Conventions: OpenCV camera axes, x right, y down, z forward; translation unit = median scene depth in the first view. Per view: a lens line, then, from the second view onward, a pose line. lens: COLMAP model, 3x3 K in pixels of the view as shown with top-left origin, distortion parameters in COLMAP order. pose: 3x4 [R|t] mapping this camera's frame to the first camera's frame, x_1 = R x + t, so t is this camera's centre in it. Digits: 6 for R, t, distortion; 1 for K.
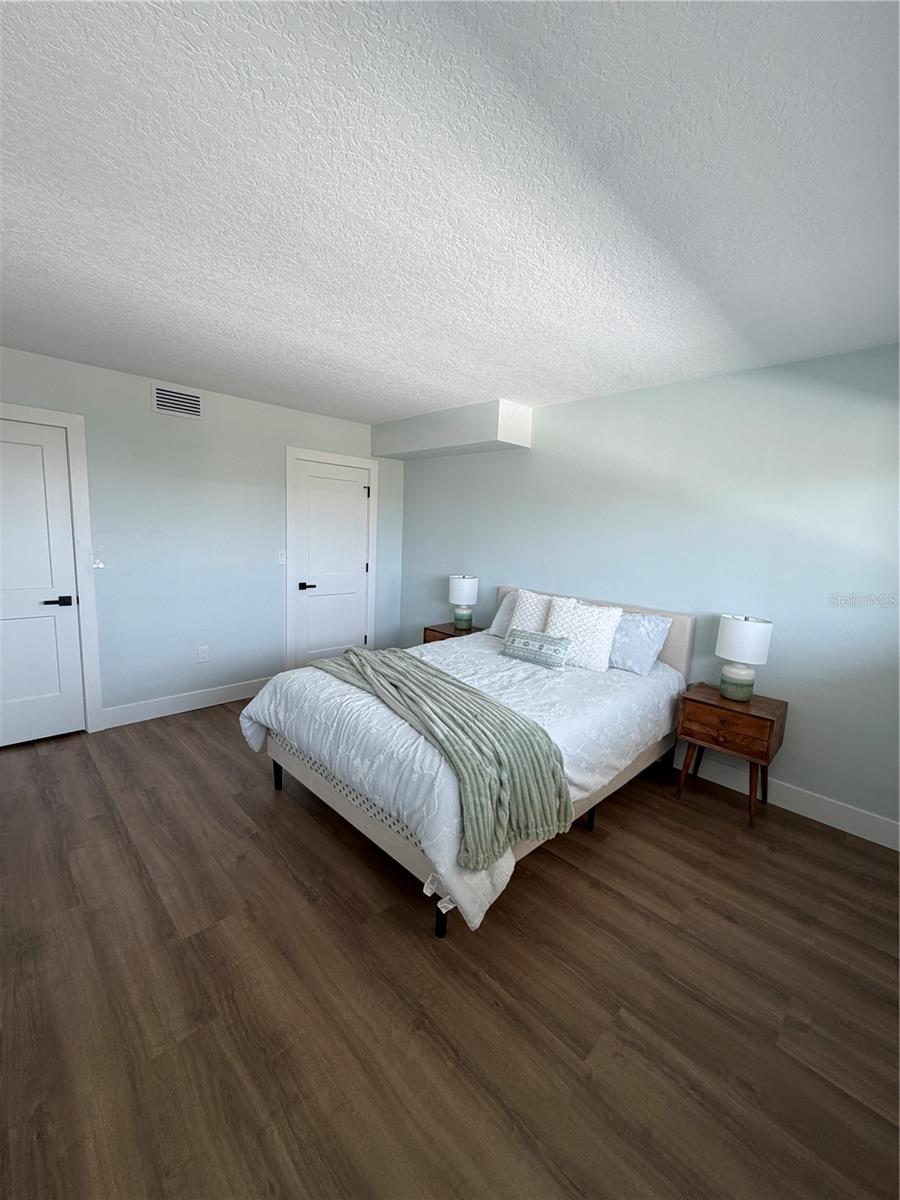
lens RADIAL K [[482.5, 0, 451.3], [0, 482.5, 595.3], [0, 0, 1]] dist [0.002962, 0.000147]
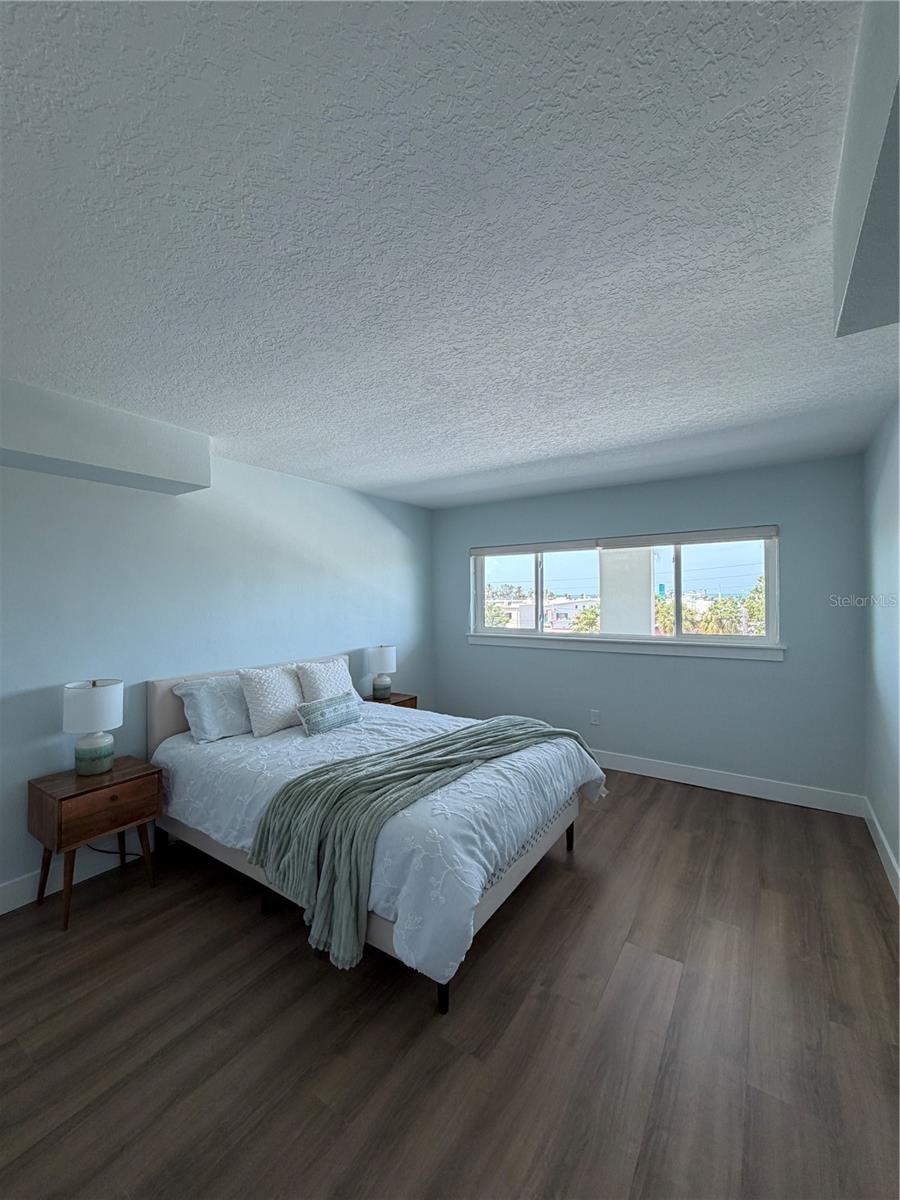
lens RADIAL K [[482.5, 0, 453.6], [0, 482.5, 598.2], [0, 0, 1]] dist [0.002962, 0.000147]
pose [[-0.205176, -0.046759, 0.977608, -1.012062], [0.139352, 0.987286, 0.076469, -0.201437], [-0.968754, 0.151921, -0.196051, 1.077720]]
